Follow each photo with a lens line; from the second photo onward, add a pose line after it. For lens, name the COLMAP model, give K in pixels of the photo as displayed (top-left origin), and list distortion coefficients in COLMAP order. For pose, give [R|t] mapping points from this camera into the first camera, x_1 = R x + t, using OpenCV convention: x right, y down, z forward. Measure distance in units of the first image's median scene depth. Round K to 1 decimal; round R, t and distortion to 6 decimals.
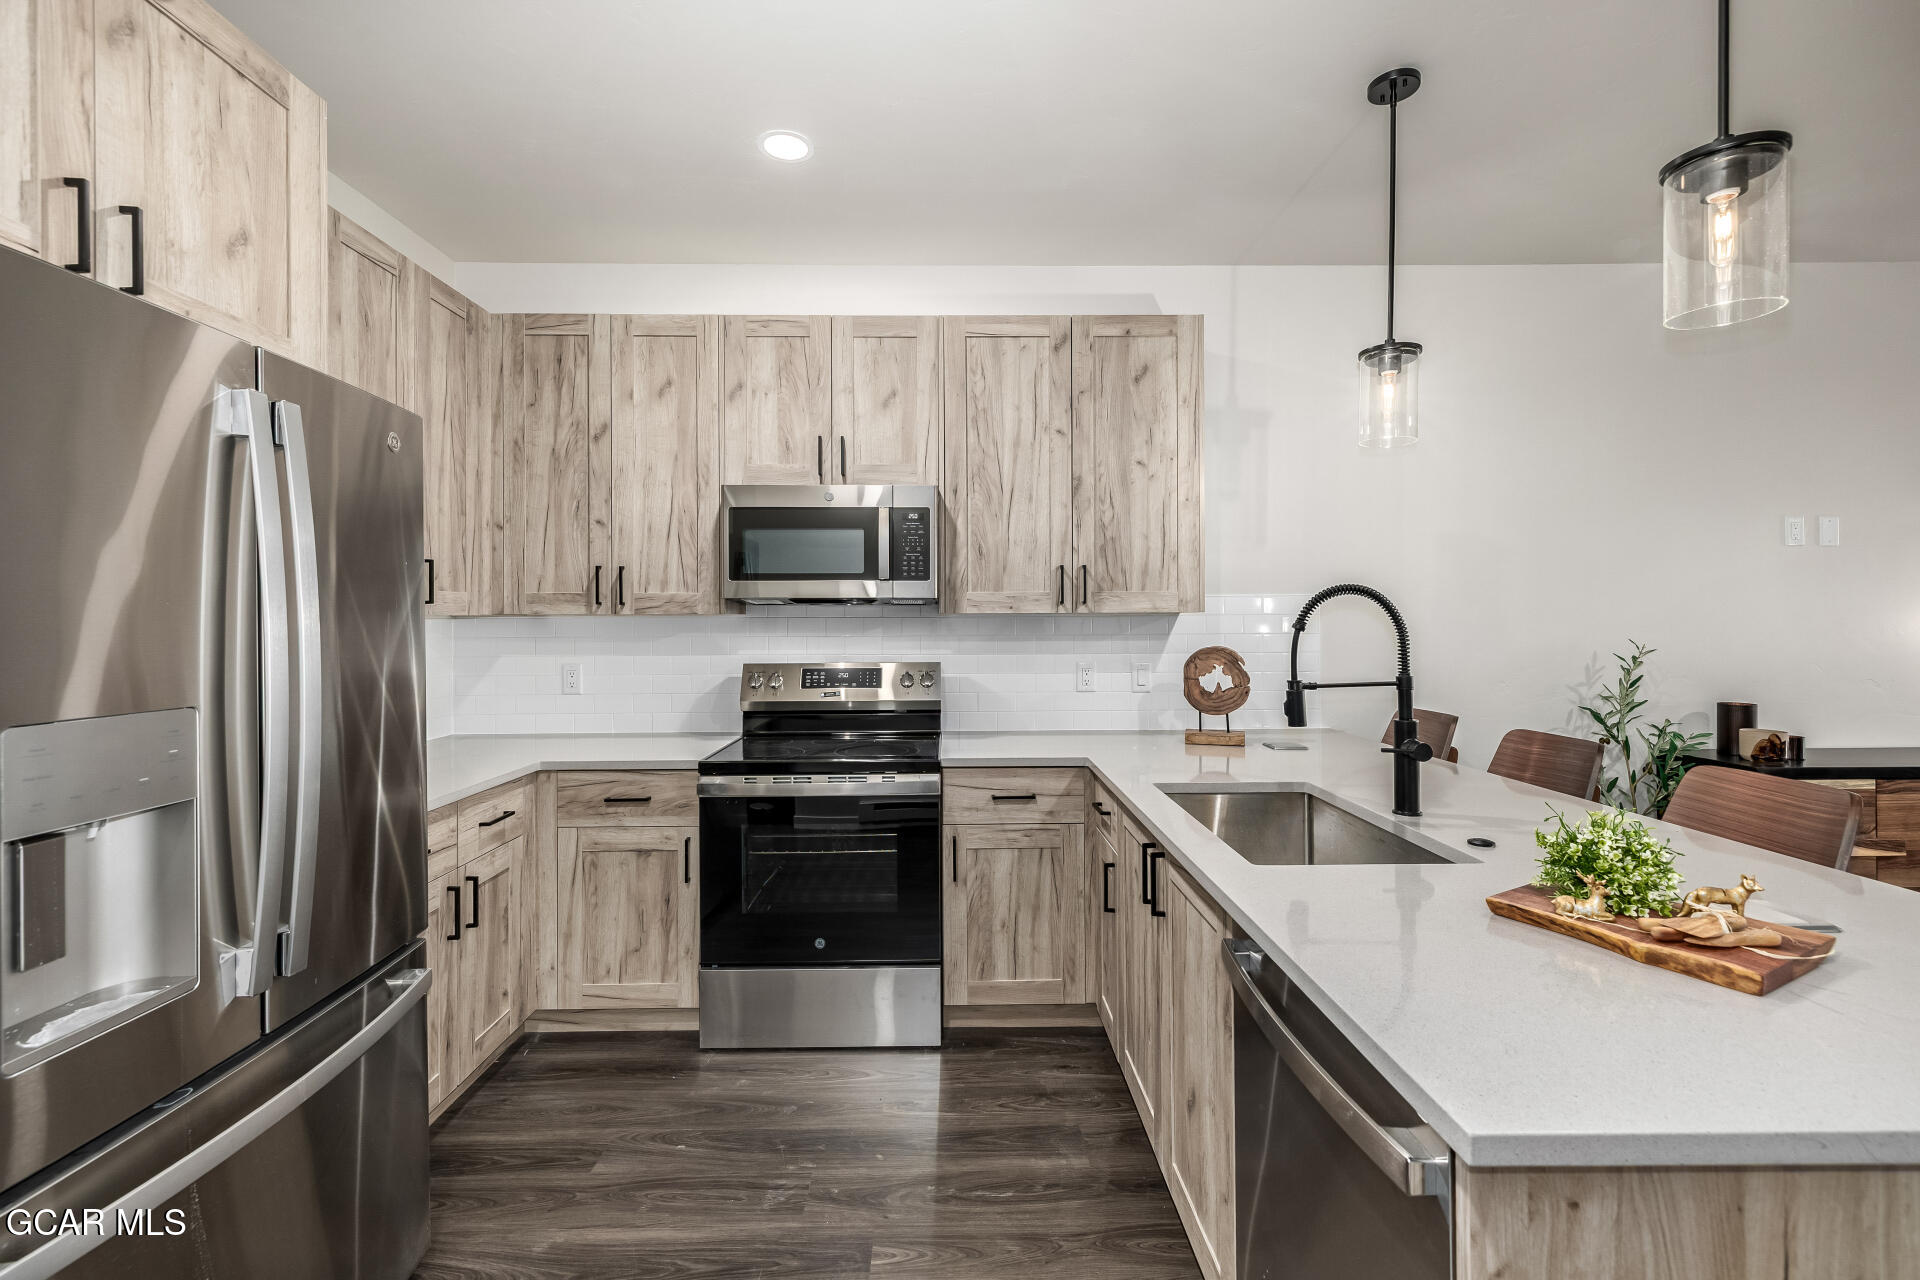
lens RADIAL K [[817.3, 0, 953.4], [0, 817.3, 620.5], [0, 0, 1]] dist [0.001837, -0.001354]
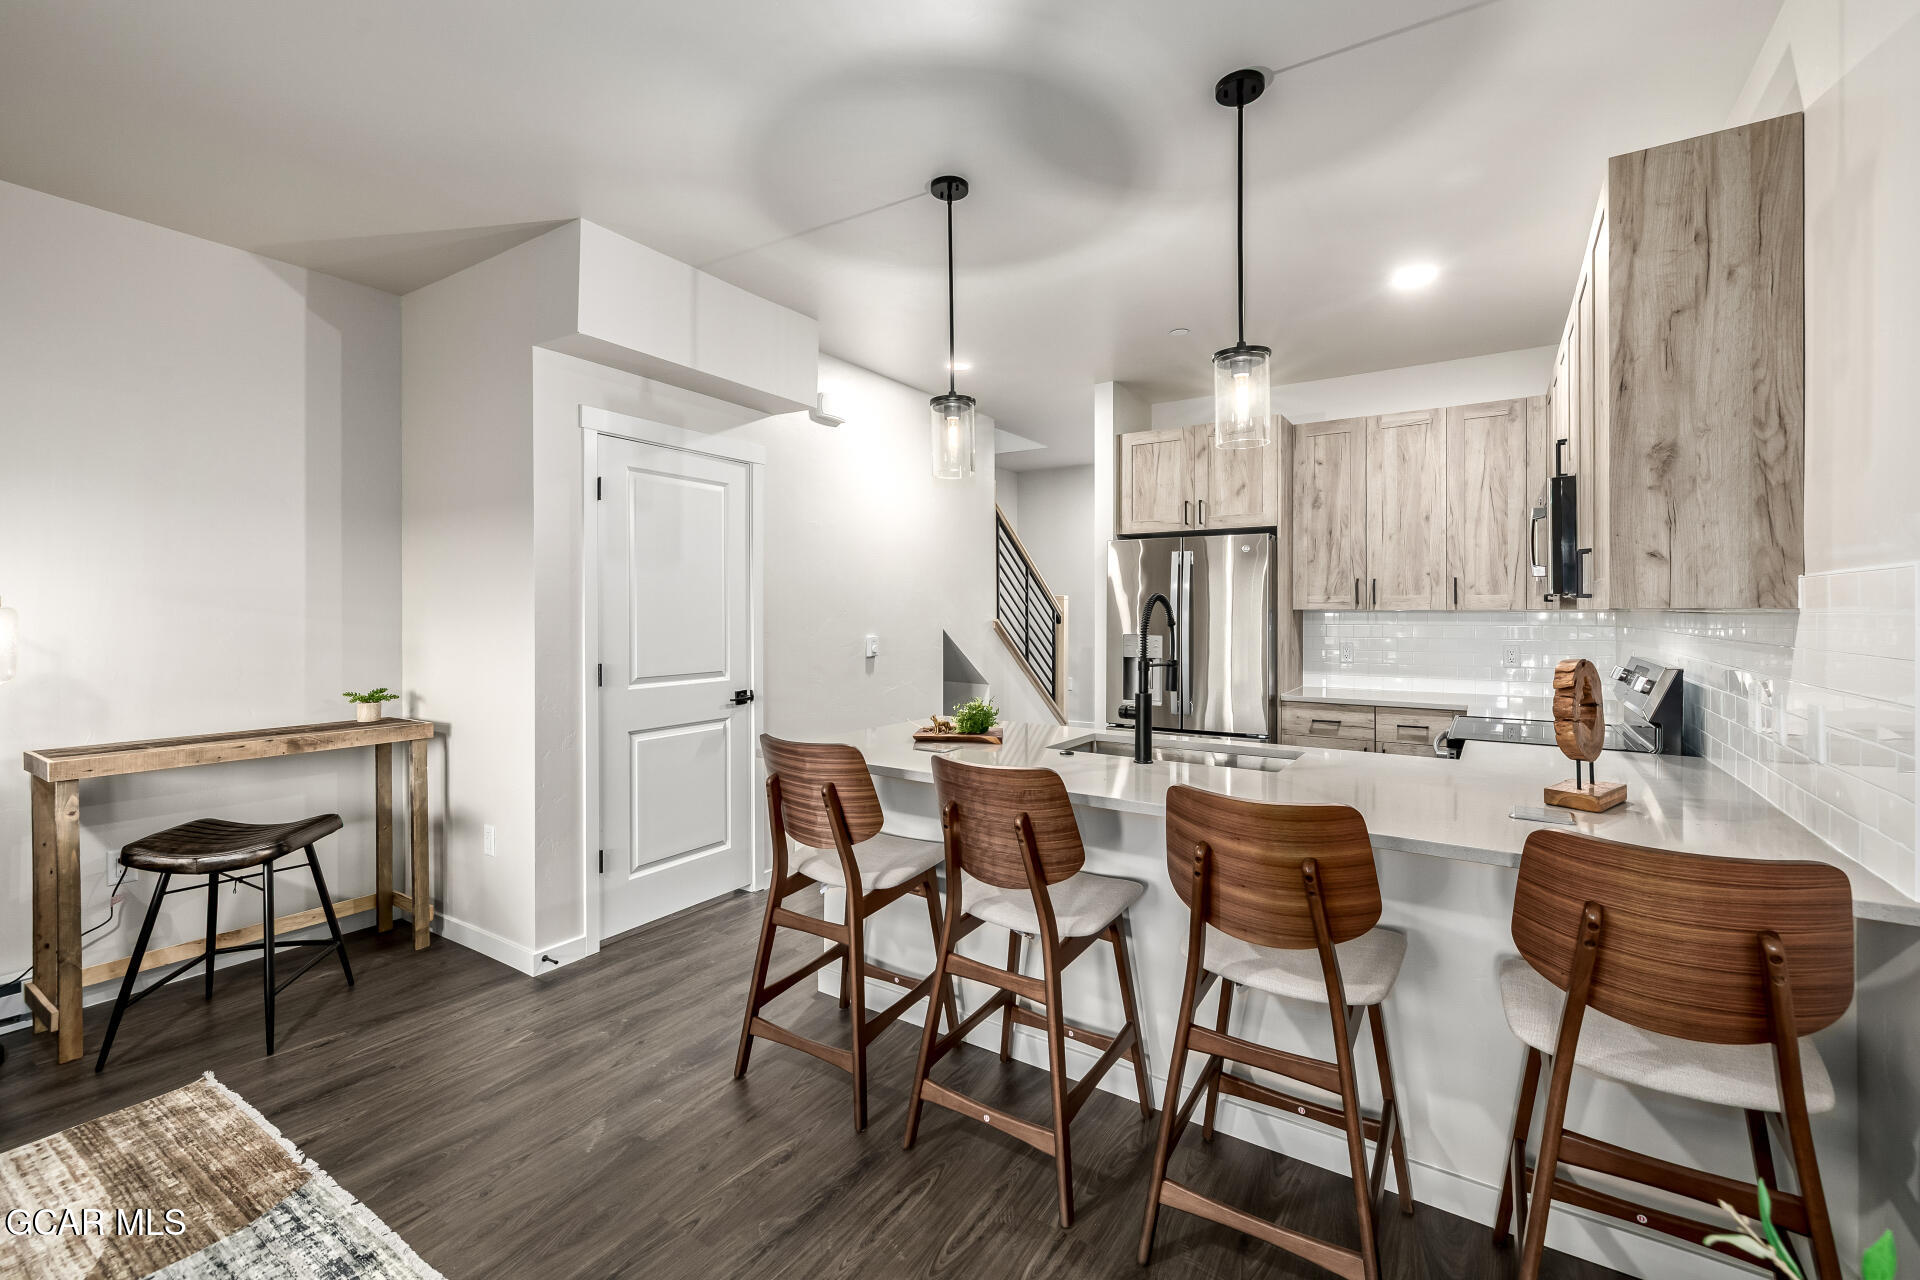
lens RADIAL K [[817.3, 0, 952.1], [0, 817.3, 613.0], [0, 0, 1]] dist [0.001837, -0.001354]
pose [[-0.556321, 0.006664, -0.830941, 1.156855], [0.004289, 0.999978, 0.005148, -0.012746], [0.830957, -0.000700, -0.556337, 0.929861]]
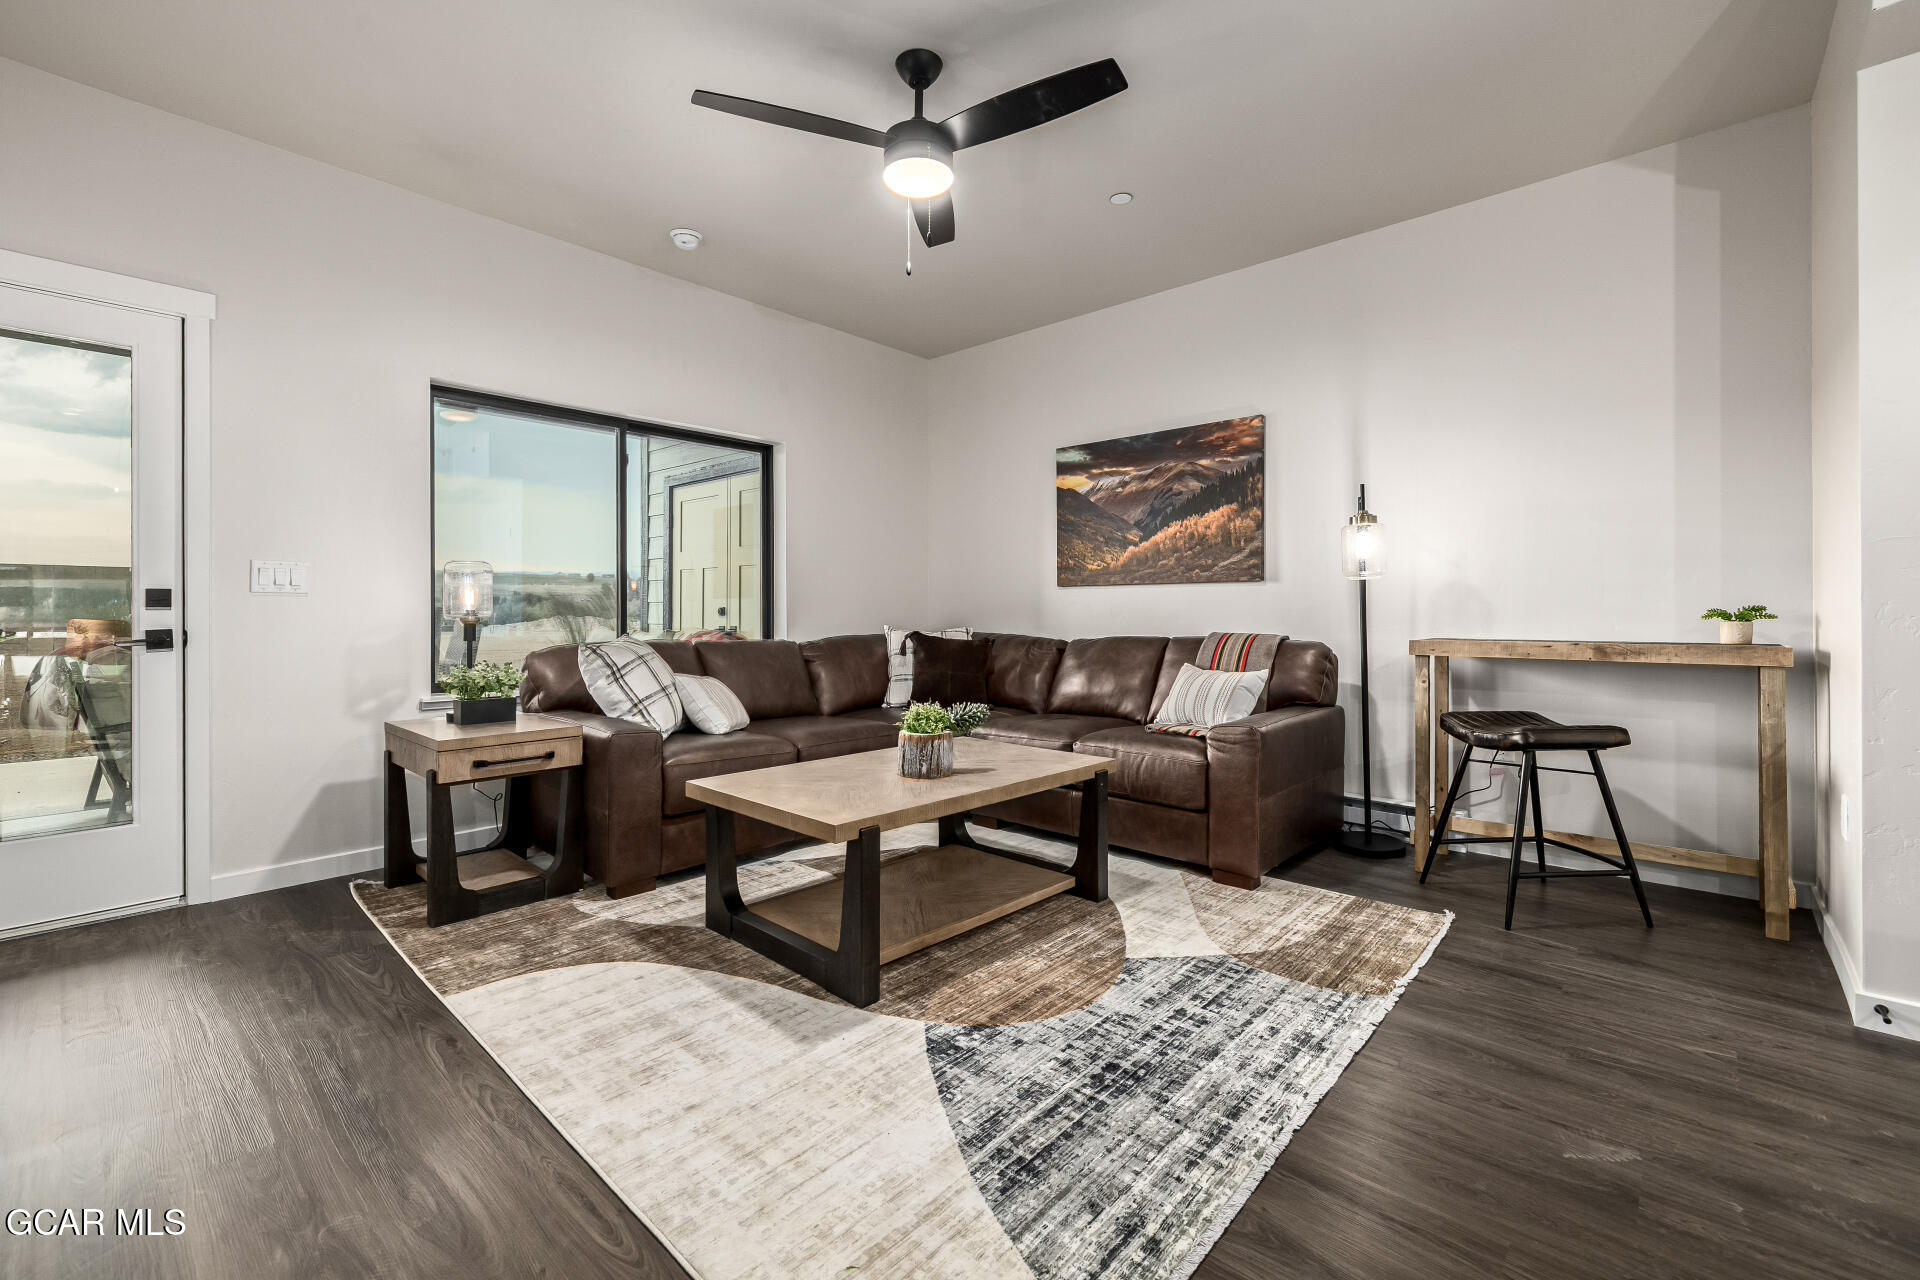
lens RADIAL K [[817.3, 0, 953.7], [0, 817.3, 612.5], [0, 0, 1]] dist [0.001837, -0.001354]
pose [[-0.731243, 0.007414, 0.682077, 0.676840], [0.005860, 0.999972, -0.004587, 0.103688], [-0.682092, 0.000643, -0.731266, 0.931068]]
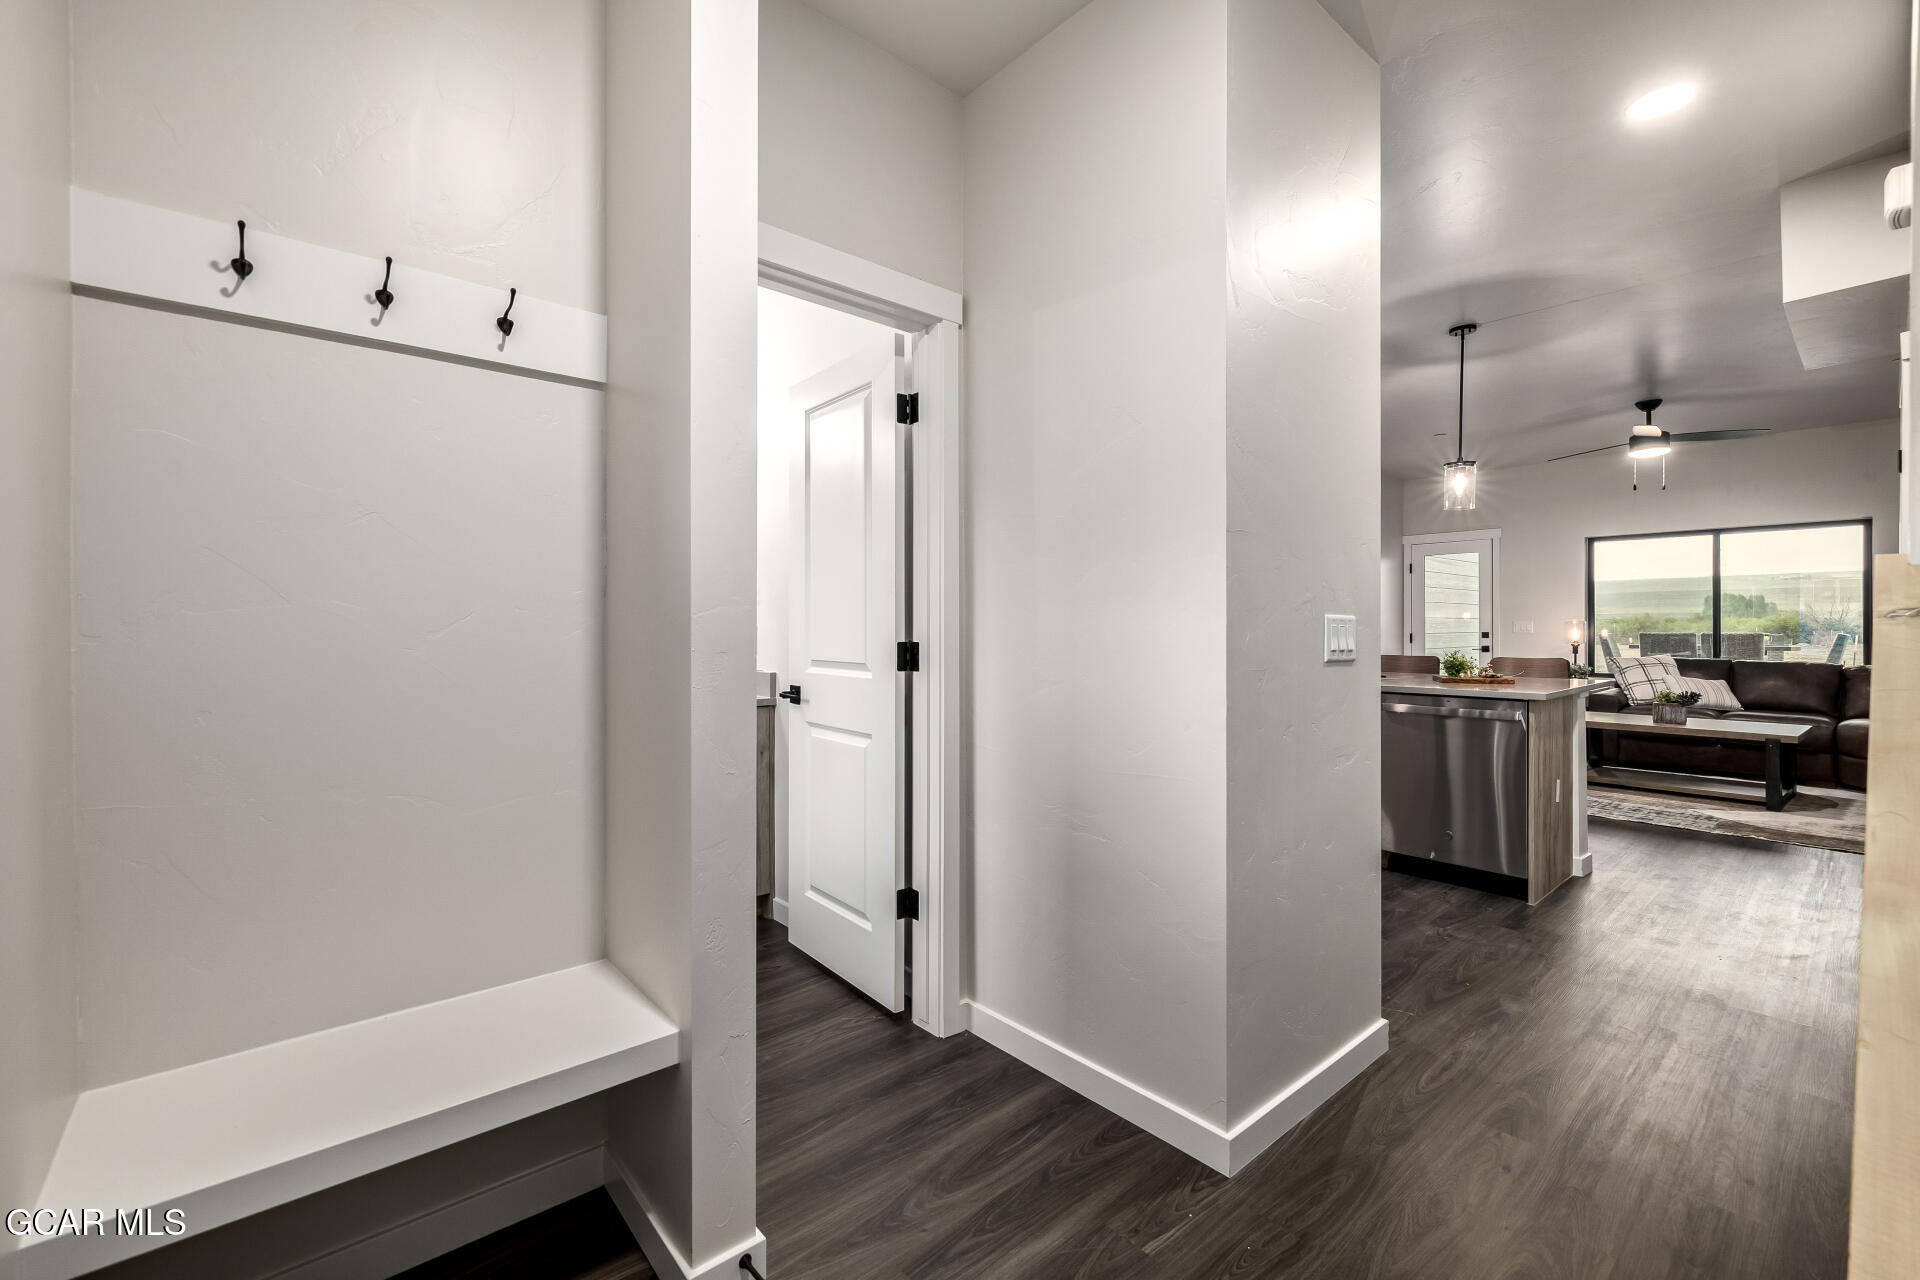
lens RADIAL K [[817.3, 0, 940.5], [0, 817.3, 630.7], [0, 0, 1]] dist [0.001837, -0.001354]
pose [[0.768179, -0.000860, 0.640234, -1.257845], [-0.000304, 0.999998, 0.001709, 0.057996], [-0.640235, -0.001507, 0.768178, -0.105839]]
